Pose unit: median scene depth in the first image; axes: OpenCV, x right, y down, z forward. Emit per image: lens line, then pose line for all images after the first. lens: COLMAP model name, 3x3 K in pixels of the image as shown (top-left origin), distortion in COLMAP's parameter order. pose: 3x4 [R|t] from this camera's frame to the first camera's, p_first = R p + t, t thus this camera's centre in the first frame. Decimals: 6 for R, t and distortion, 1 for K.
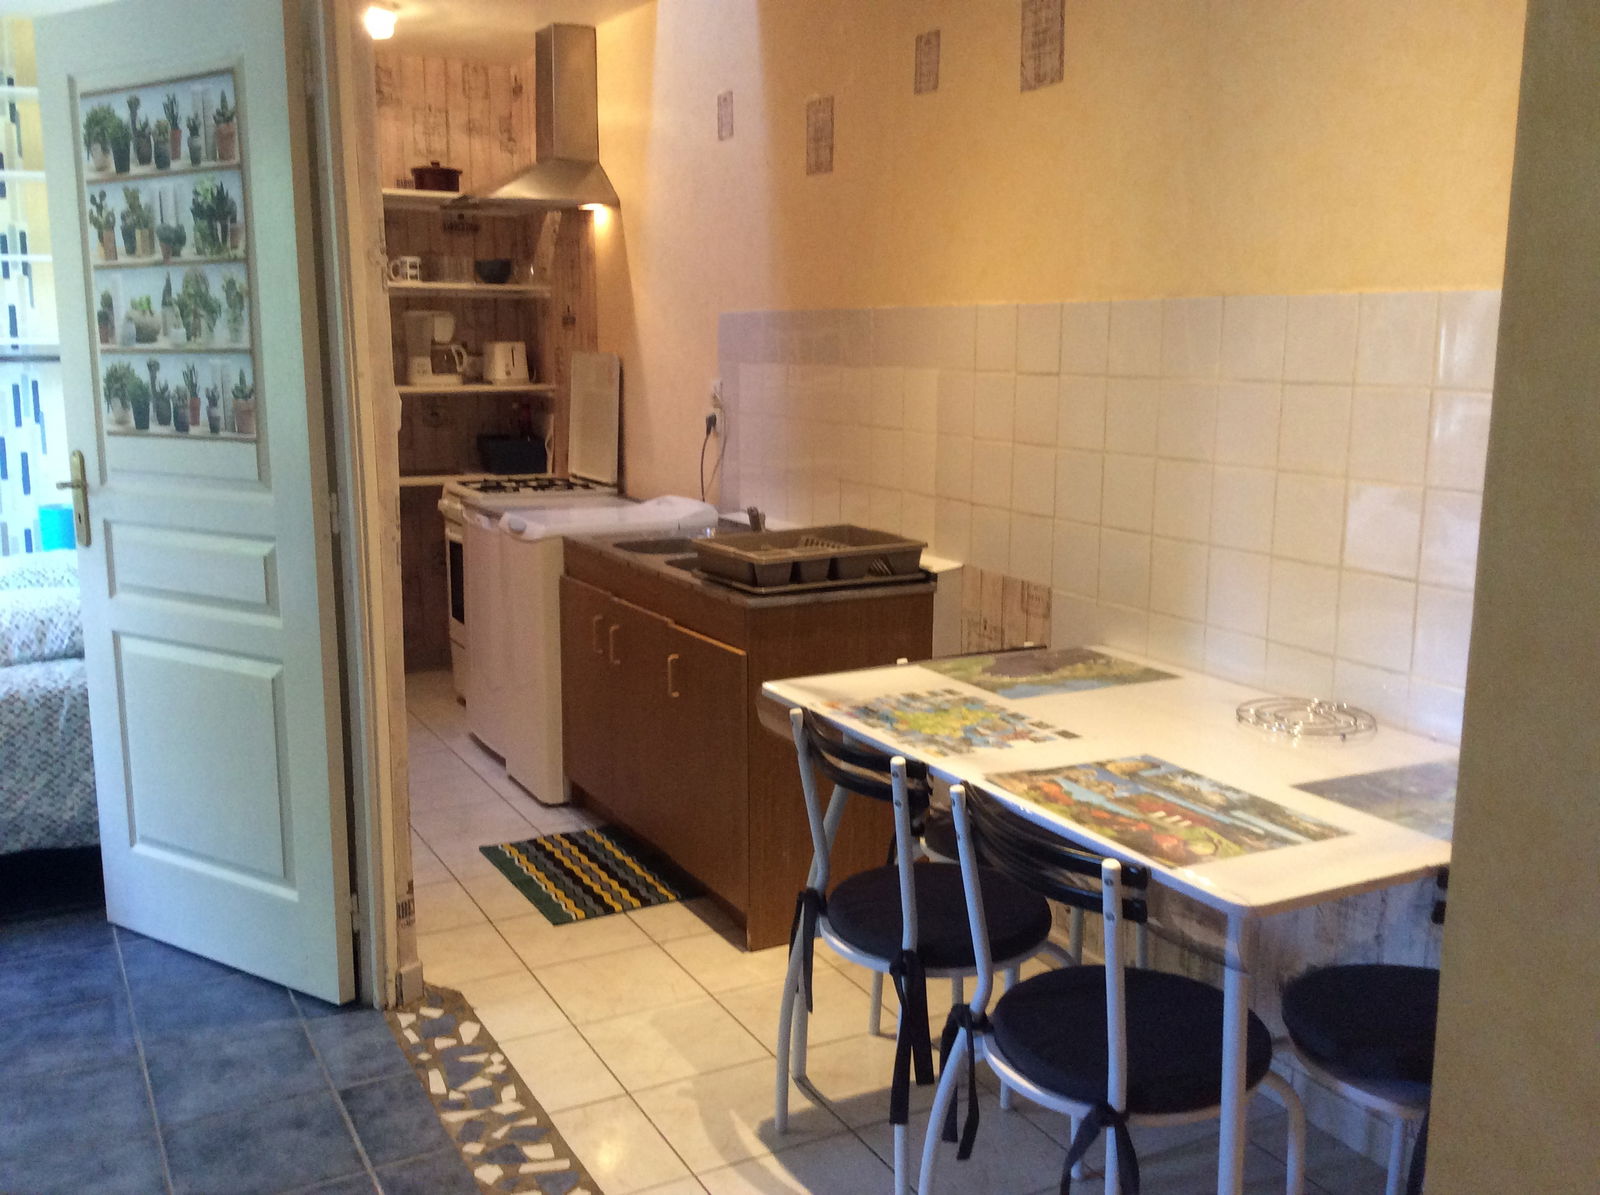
lens RADIAL K [[1443.3, 0, 805.1], [0, 1443.3, 592.2], [0, 0, 1]] dist [0.031553, -0.046401]
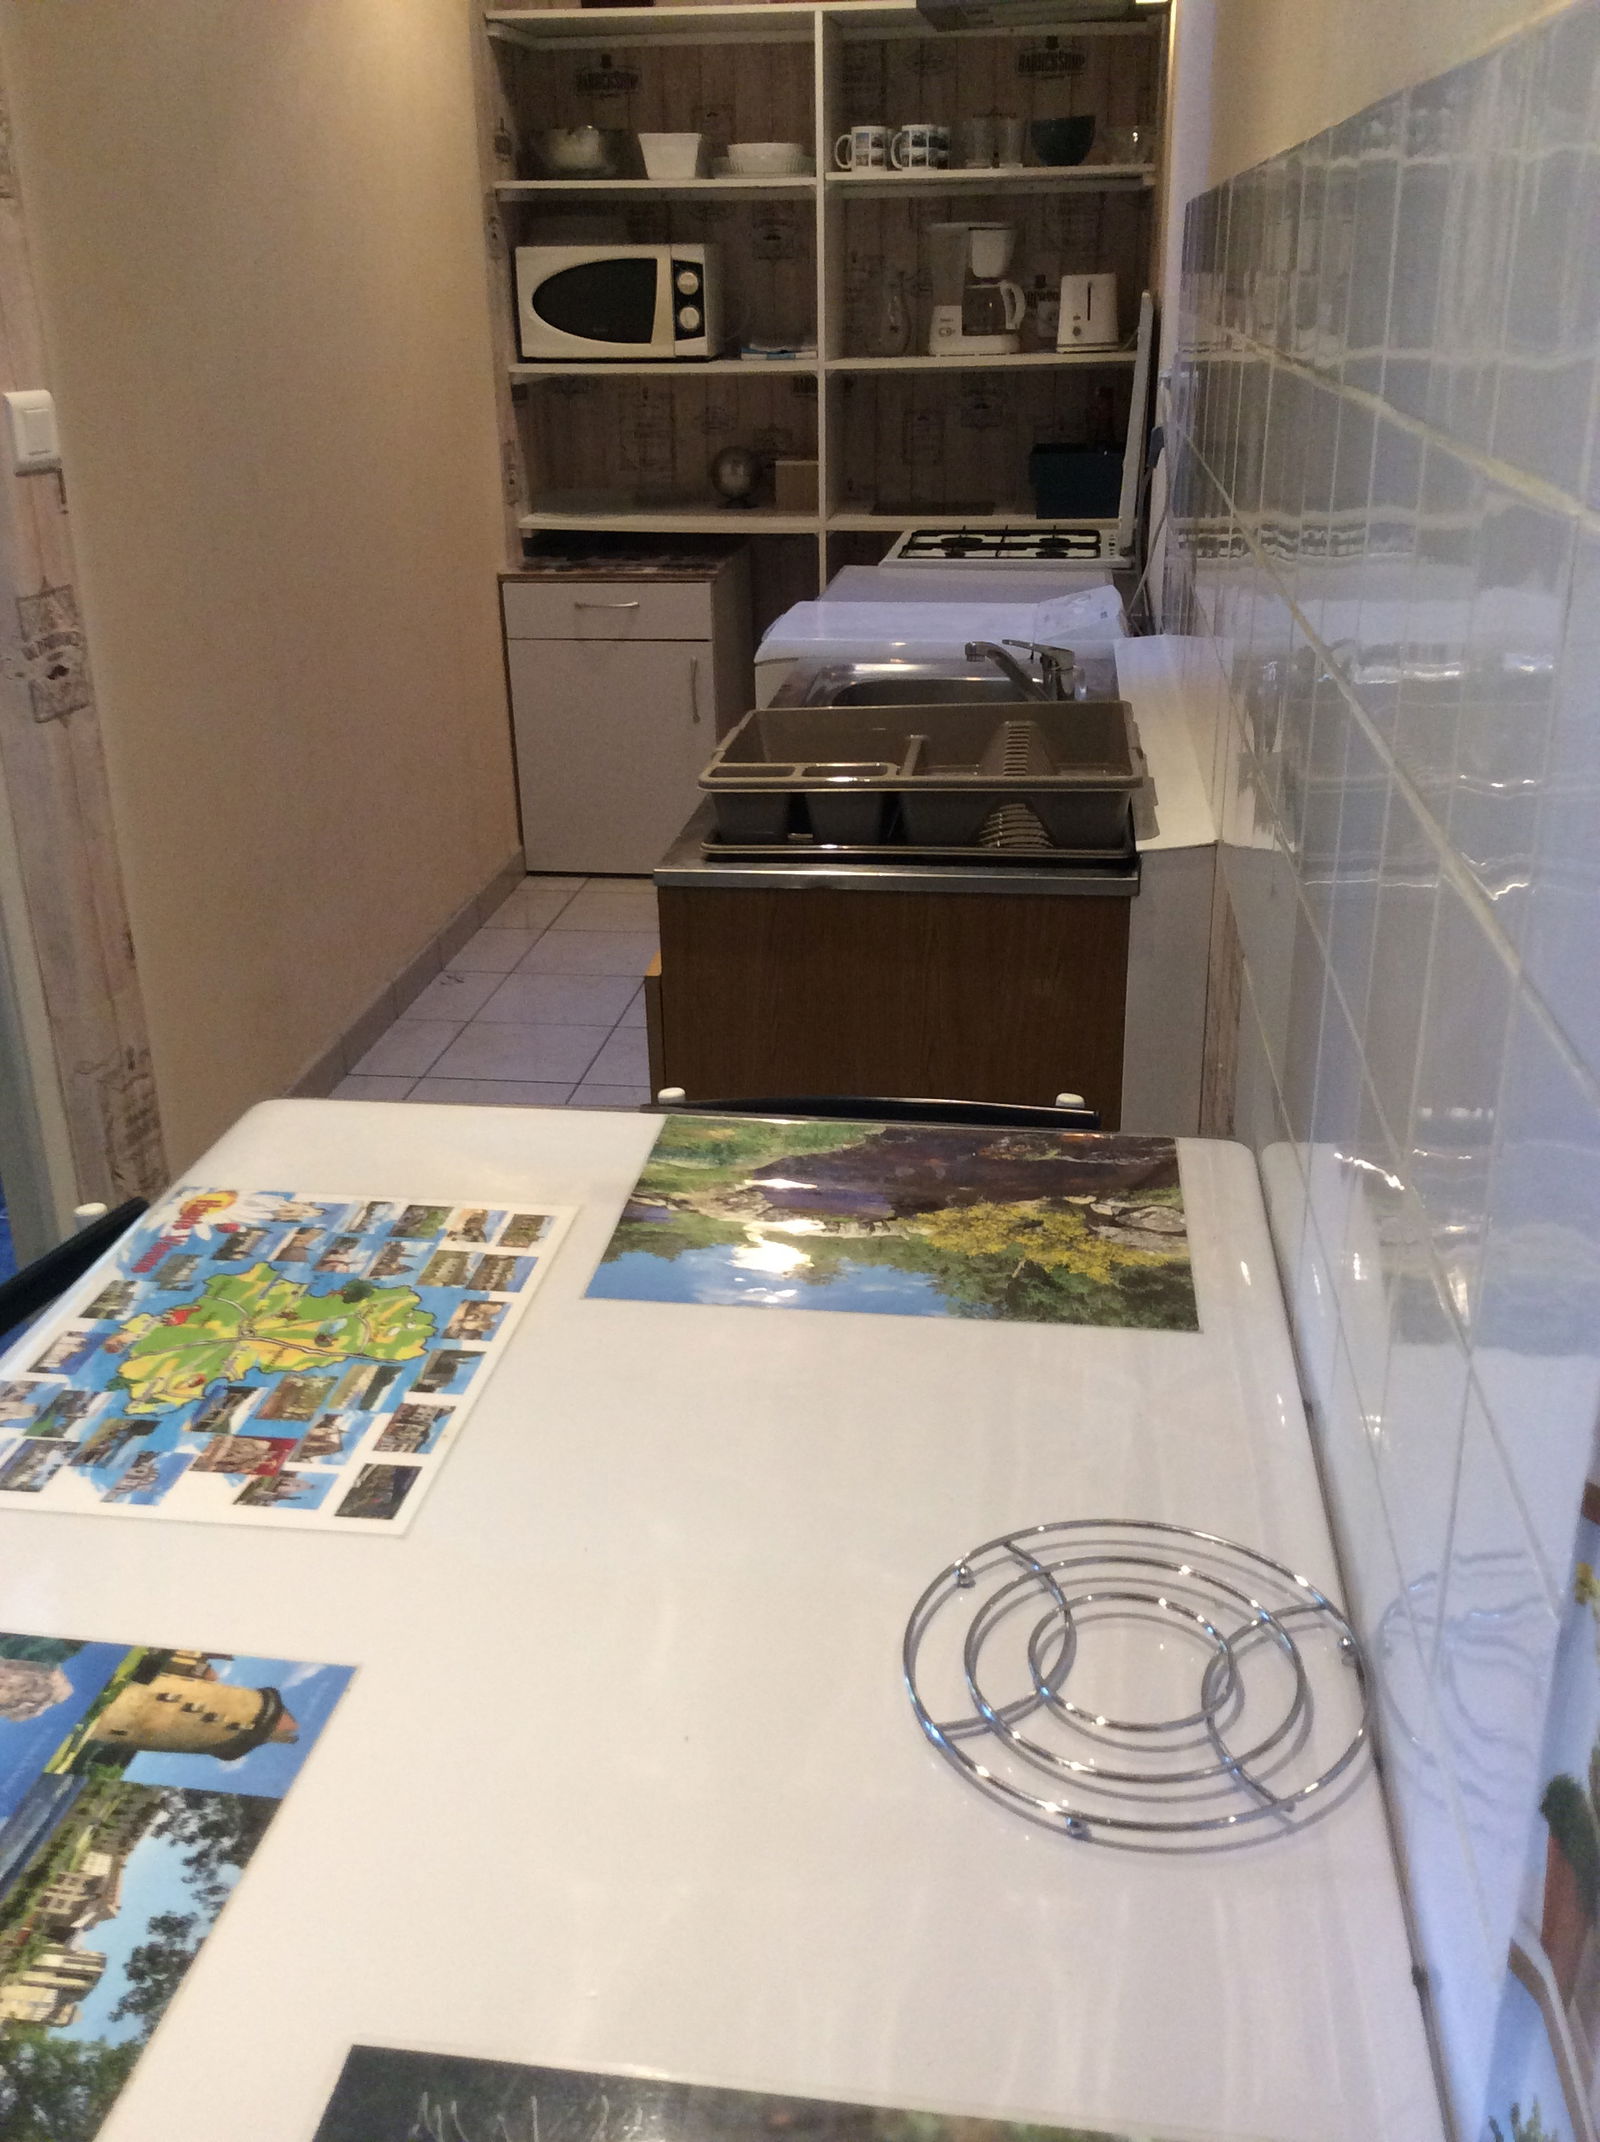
lens RADIAL K [[1932.3, 0, 798.1], [0, 1932.3, 1068.0], [0, 0, 1]] dist [0.031553, -0.046401]
pose [[0.801338, 0.205445, -0.561827, 0.207923], [-0.076225, 0.966589, 0.244735, -0.050687], [0.593335, -0.153290, 0.790225, 0.290227]]
